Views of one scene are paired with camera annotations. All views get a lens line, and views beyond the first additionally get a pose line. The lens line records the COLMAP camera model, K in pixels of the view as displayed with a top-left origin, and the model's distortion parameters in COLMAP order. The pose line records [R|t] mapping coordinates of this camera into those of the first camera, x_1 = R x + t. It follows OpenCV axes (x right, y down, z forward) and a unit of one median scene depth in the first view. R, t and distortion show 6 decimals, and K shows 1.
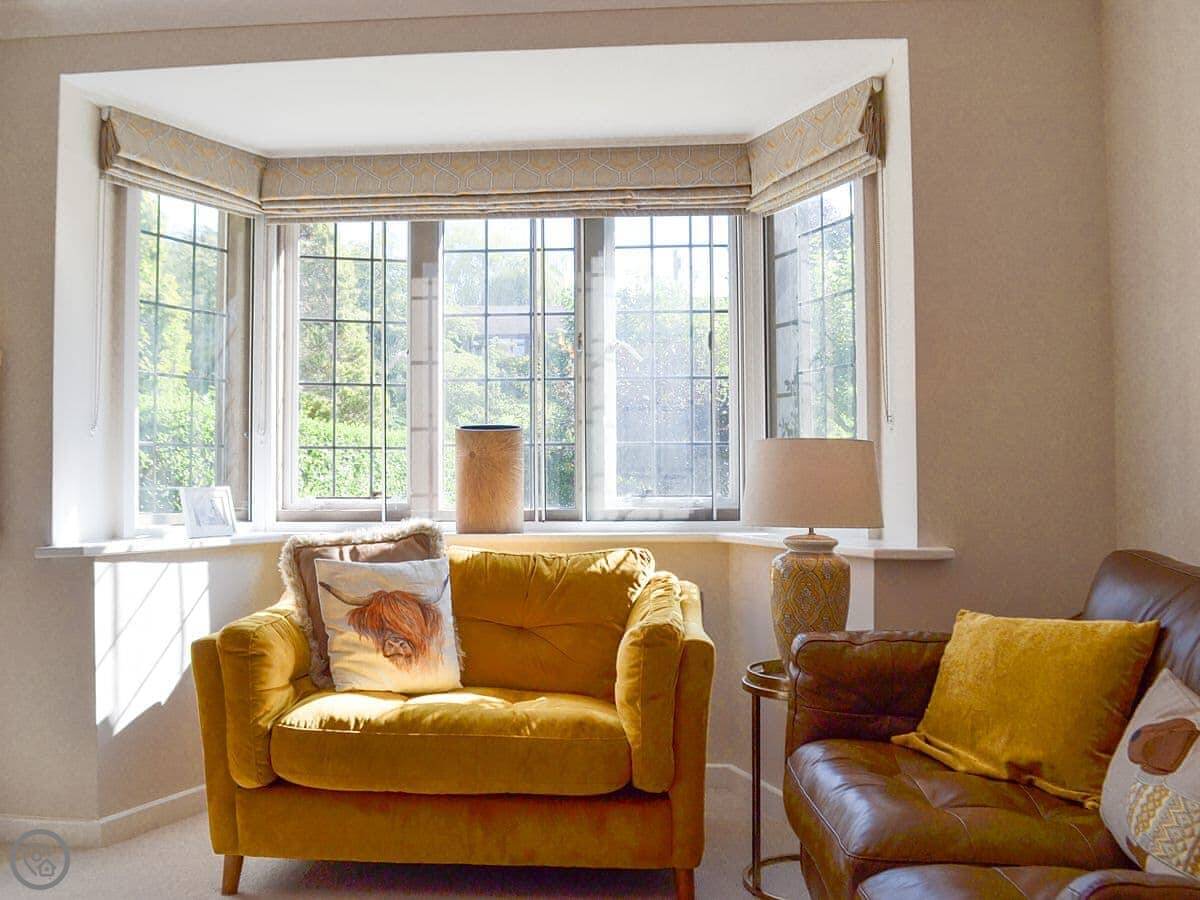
lens RADIAL K [[1151.5, 0, 600.0], [0, 1151.5, 450.0], [0, 0, 1]] dist [-0.080546, -0.002957]
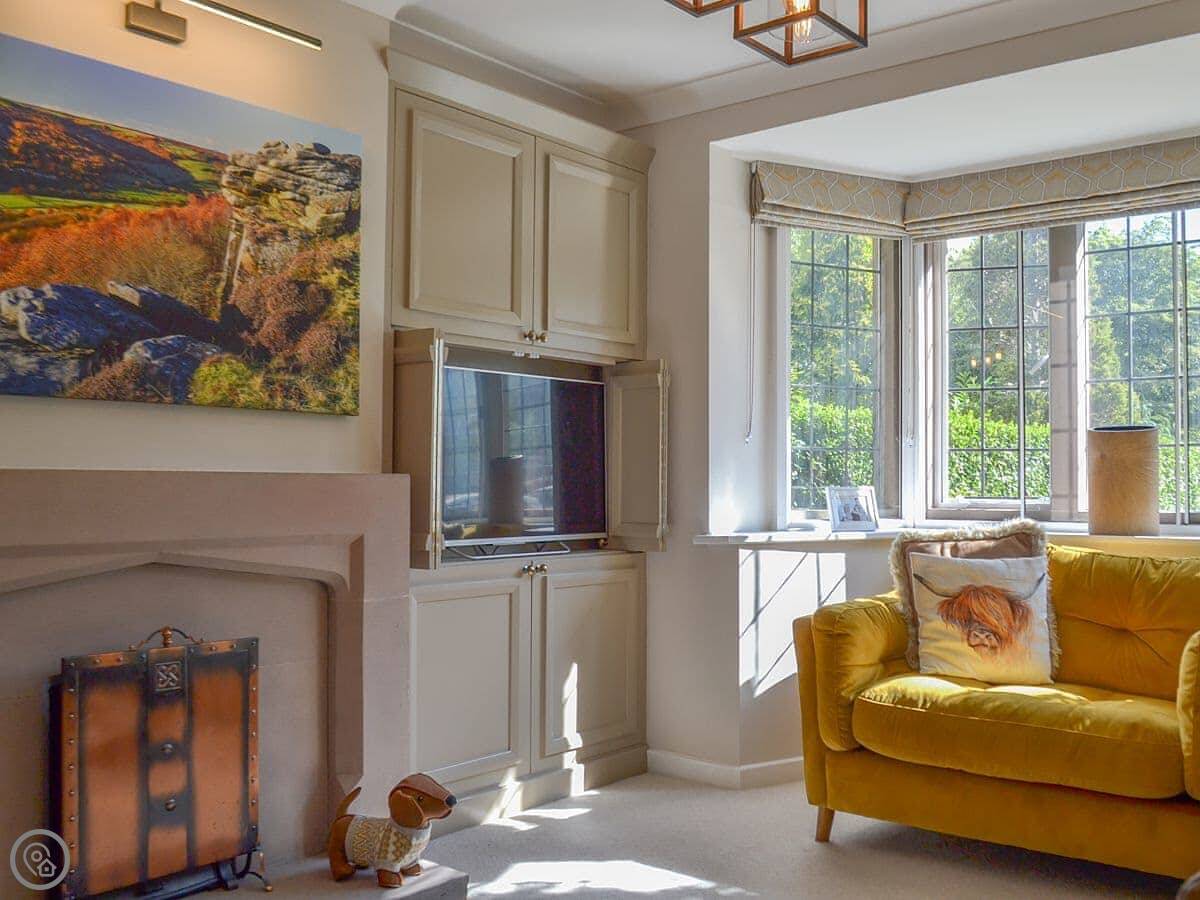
lens RADIAL K [[1096.4, 0, 600.0], [0, 1096.4, 450.0], [0, 0, 1]] dist [-0.077096, -0.002068]
pose [[0.815564, -0.009940, -0.578582, 0.100569], [0.009132, 0.999949, -0.004306, -0.001407], [0.578595, -0.001772, 0.815613, -0.021848]]
